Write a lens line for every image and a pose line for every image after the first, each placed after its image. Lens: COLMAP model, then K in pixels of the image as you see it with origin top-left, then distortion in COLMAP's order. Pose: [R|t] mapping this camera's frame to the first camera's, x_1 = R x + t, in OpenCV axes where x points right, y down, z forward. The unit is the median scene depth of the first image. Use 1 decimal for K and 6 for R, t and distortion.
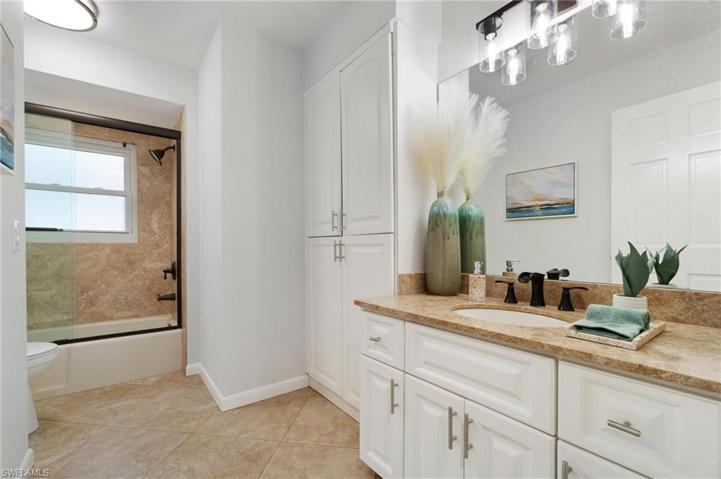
lens RADIAL K [[342.5, 0, 359.6], [0, 342.5, 249.7], [0, 0, 1]] dist [0.000144, 0.000046]
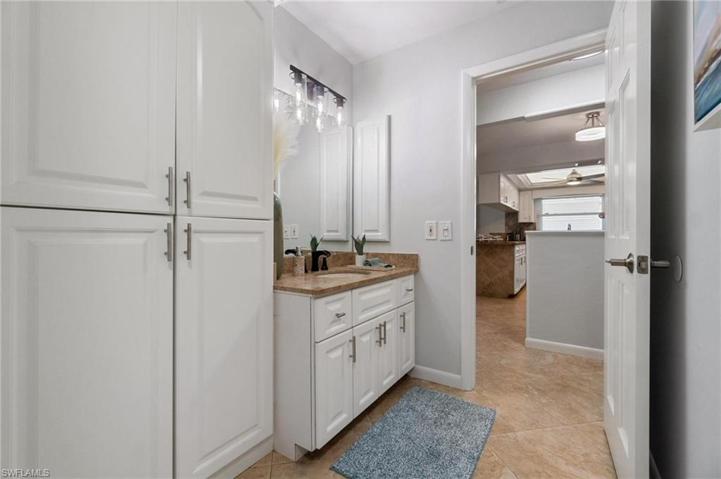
lens RADIAL K [[308.9, 0, 355.7], [0, 308.9, 236.8], [0, 0, 1]] dist [-0.000003, 0.000203]
pose [[-0.362688, -0.005201, 0.931896, -0.942486], [0.001386, 0.999980, 0.006121, -0.007320], [-0.931910, 0.003512, -0.362674, 1.337341]]
